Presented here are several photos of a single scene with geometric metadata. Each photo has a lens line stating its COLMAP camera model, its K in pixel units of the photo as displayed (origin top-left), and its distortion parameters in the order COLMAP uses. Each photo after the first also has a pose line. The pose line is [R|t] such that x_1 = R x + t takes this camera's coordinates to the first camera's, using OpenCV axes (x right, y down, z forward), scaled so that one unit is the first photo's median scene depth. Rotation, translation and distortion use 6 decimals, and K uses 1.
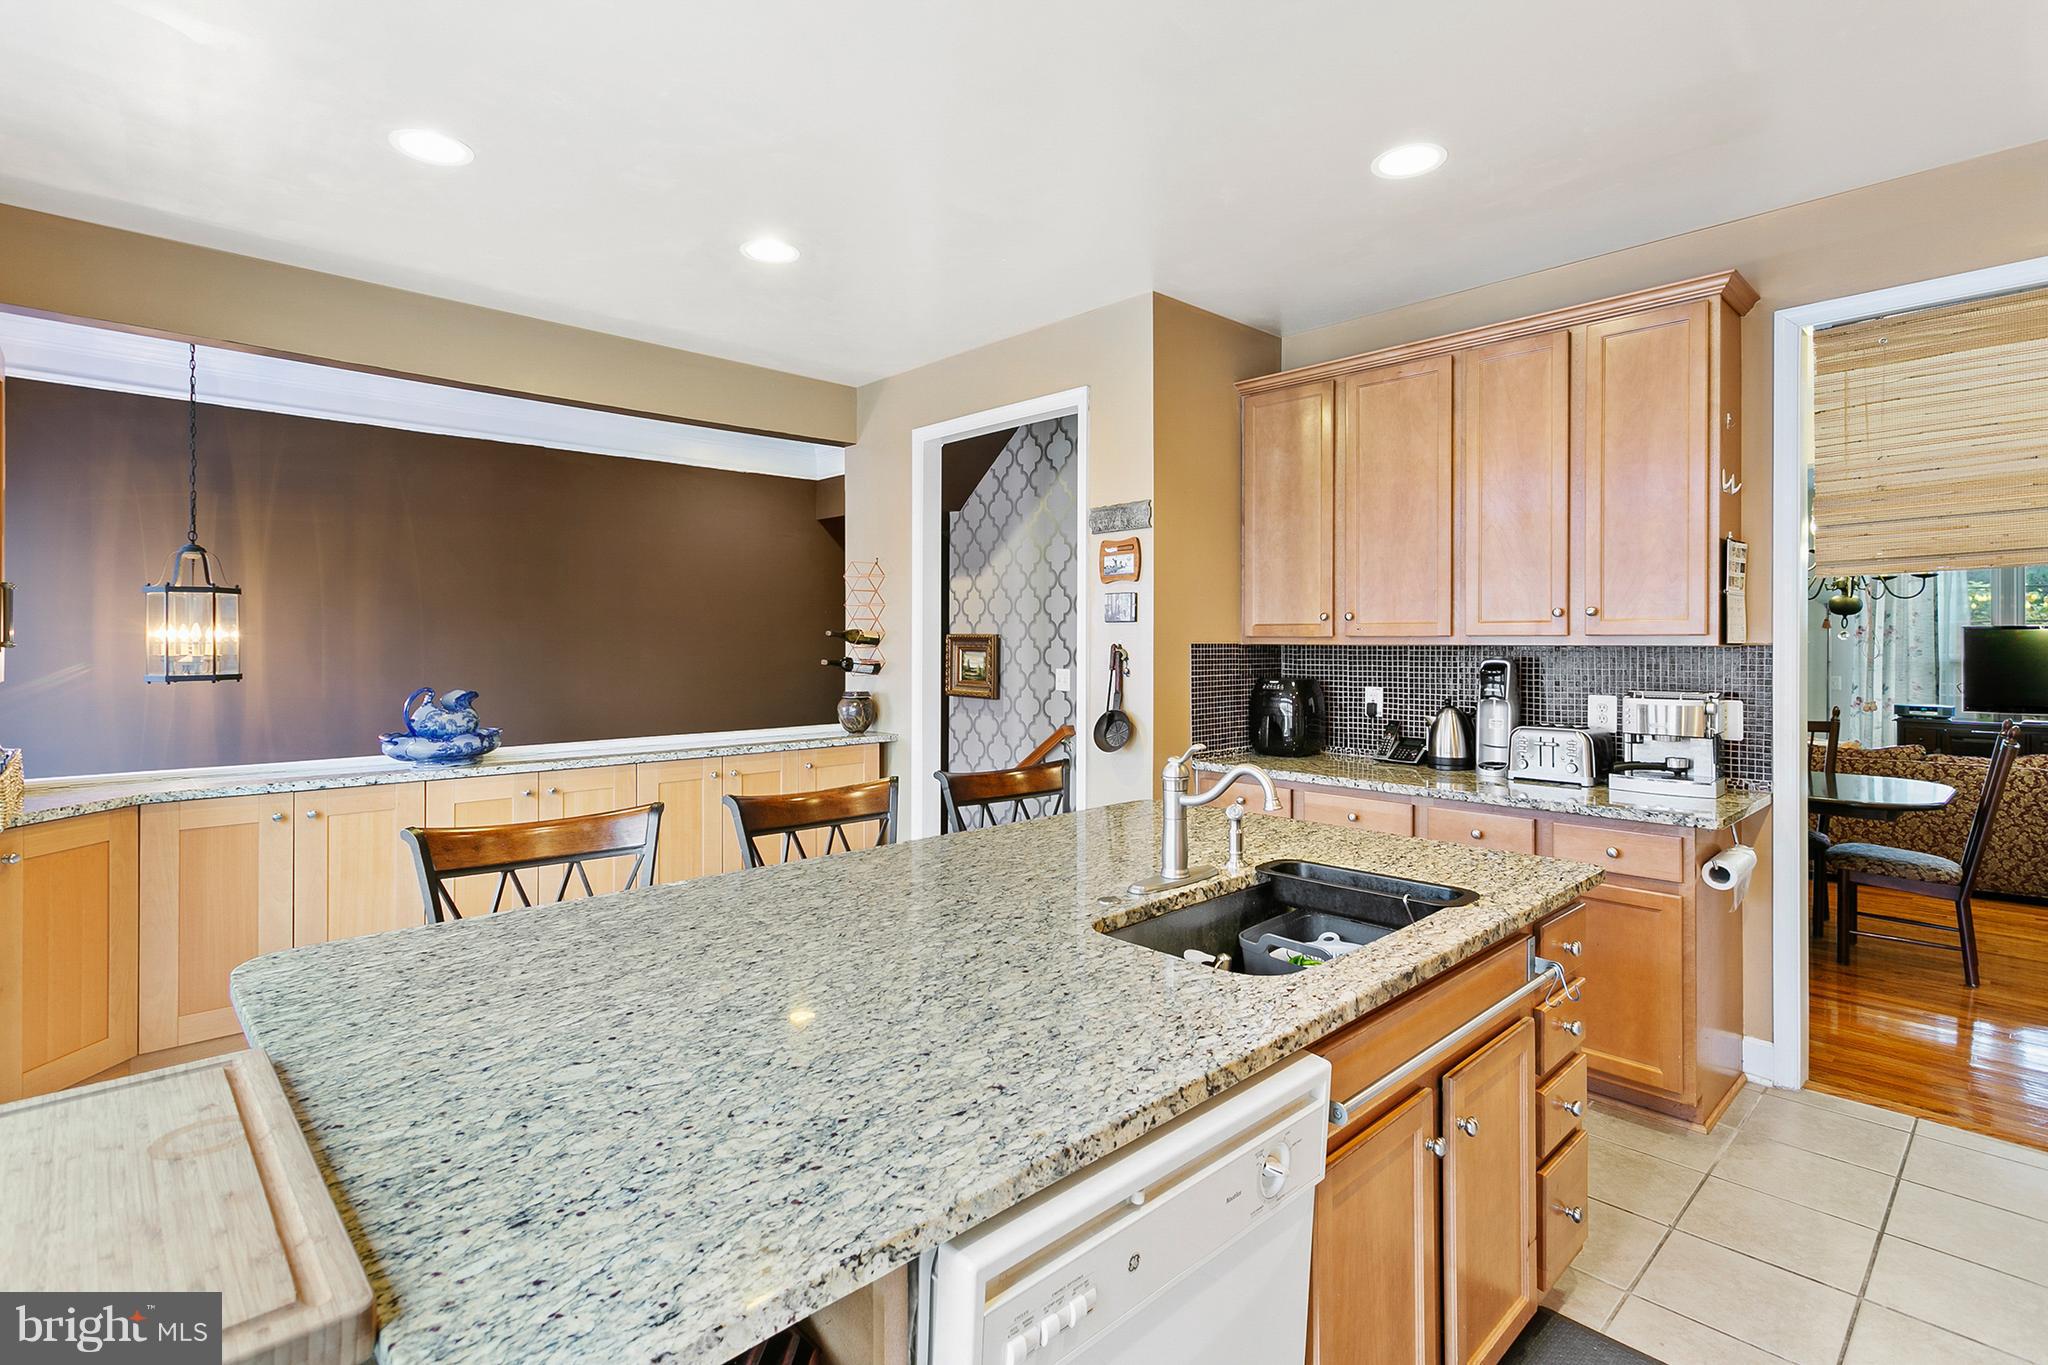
lens RADIAL K [[984.4, 0, 1021.8], [0, 984.4, 644.6], [0, 0, 1]] dist [0.000806, 0.001065]
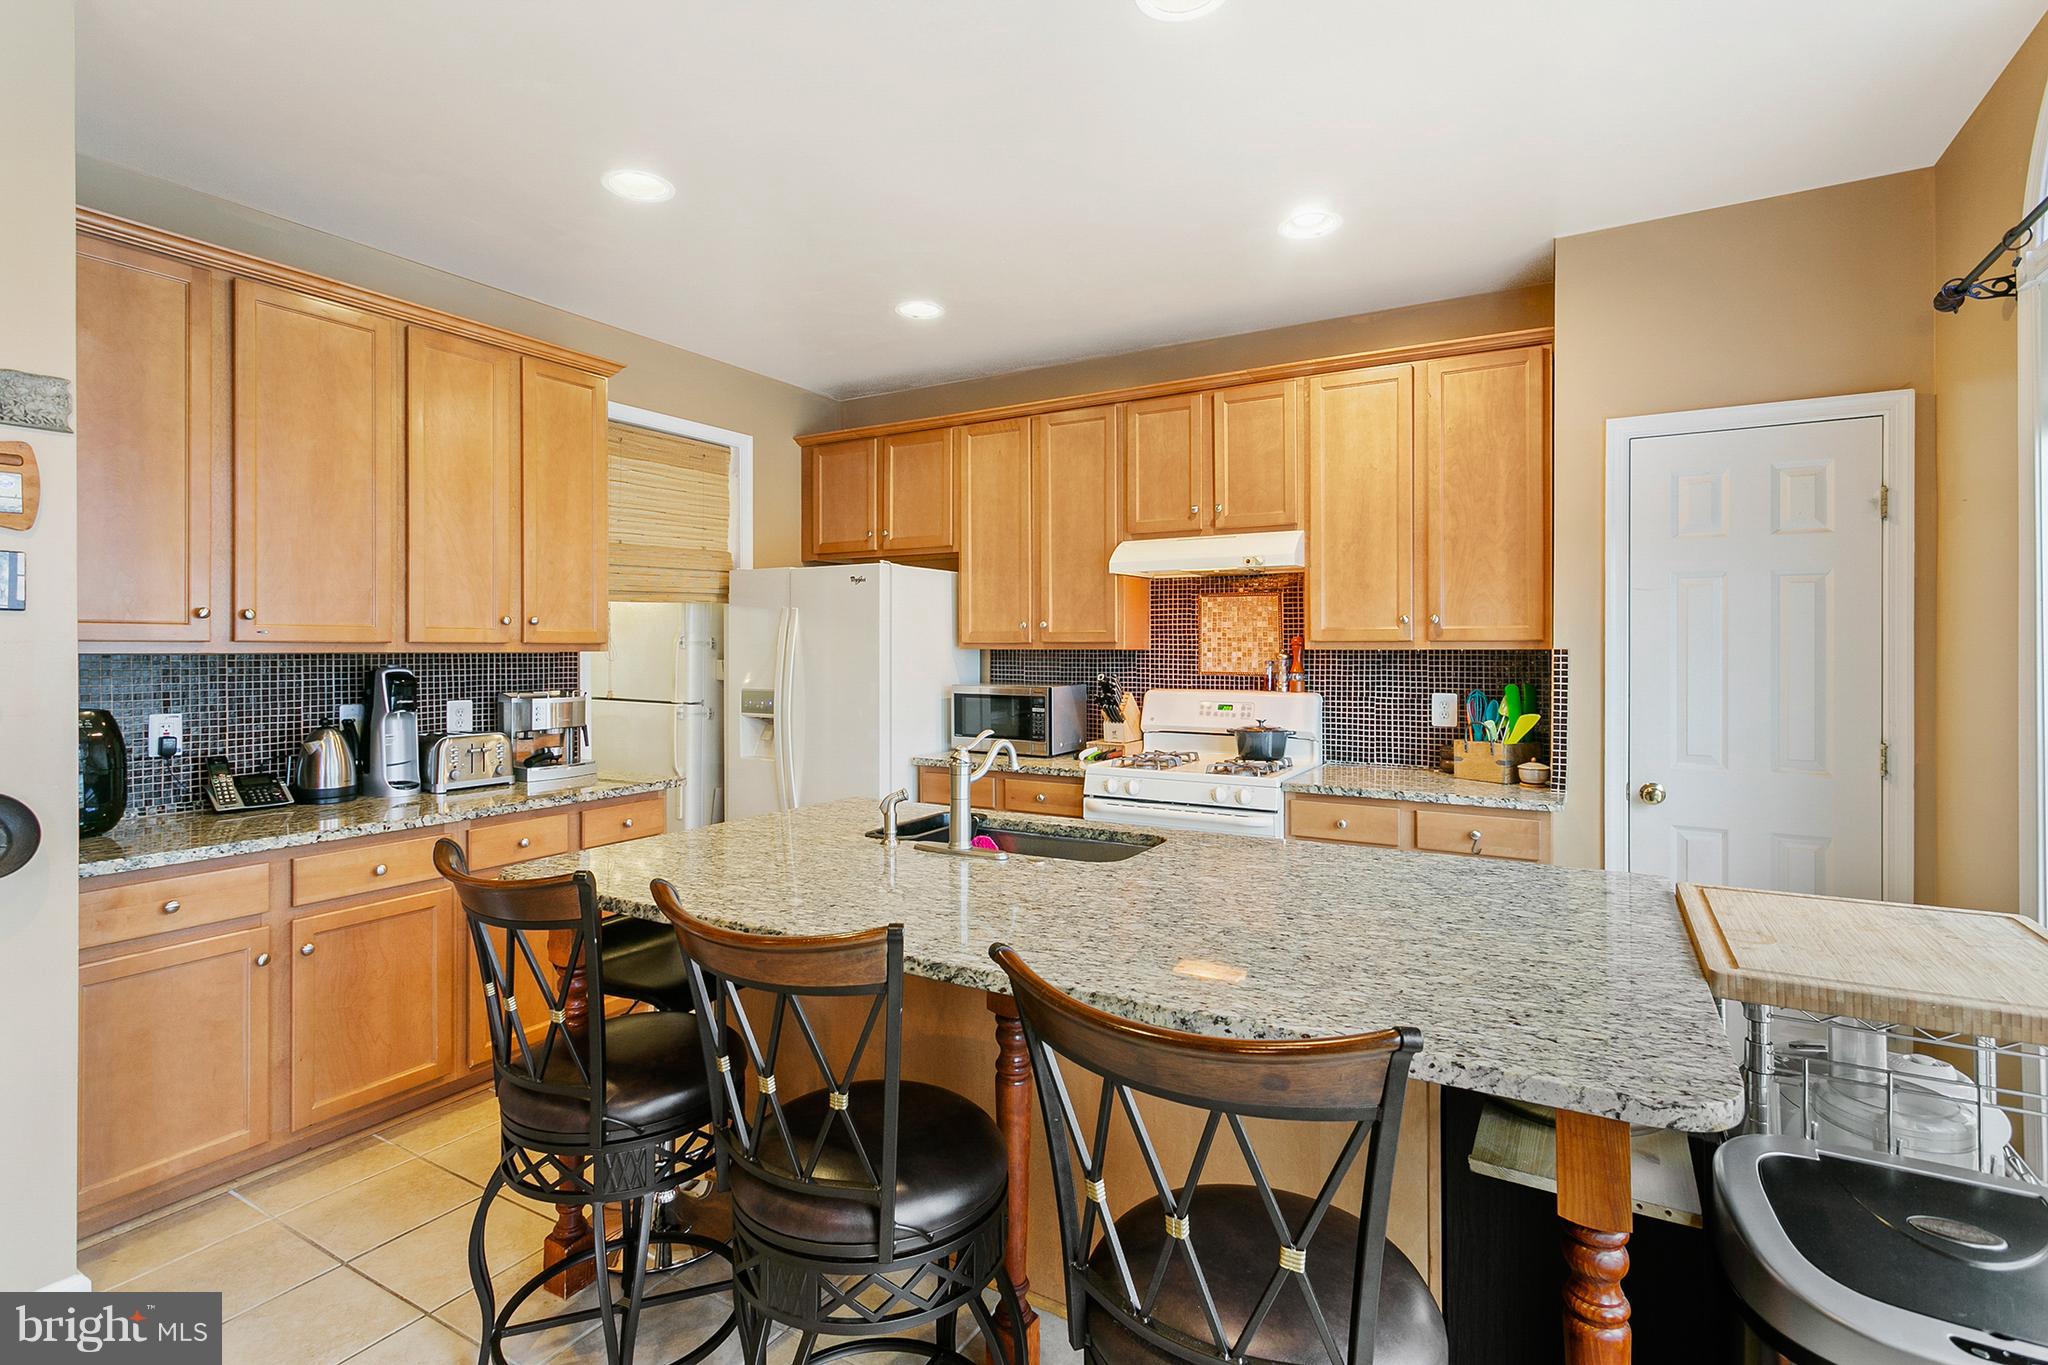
lens RADIAL K [[984.4, 0, 1021.8], [0, 984.4, 644.6], [0, 0, 1]] dist [0.000806, 0.001065]
pose [[-0.290139, 0.003923, 0.956976, -0.581133], [0.003196, 0.999990, -0.003130, -0.002297], [-0.956979, 0.002150, -0.290149, 0.744225]]
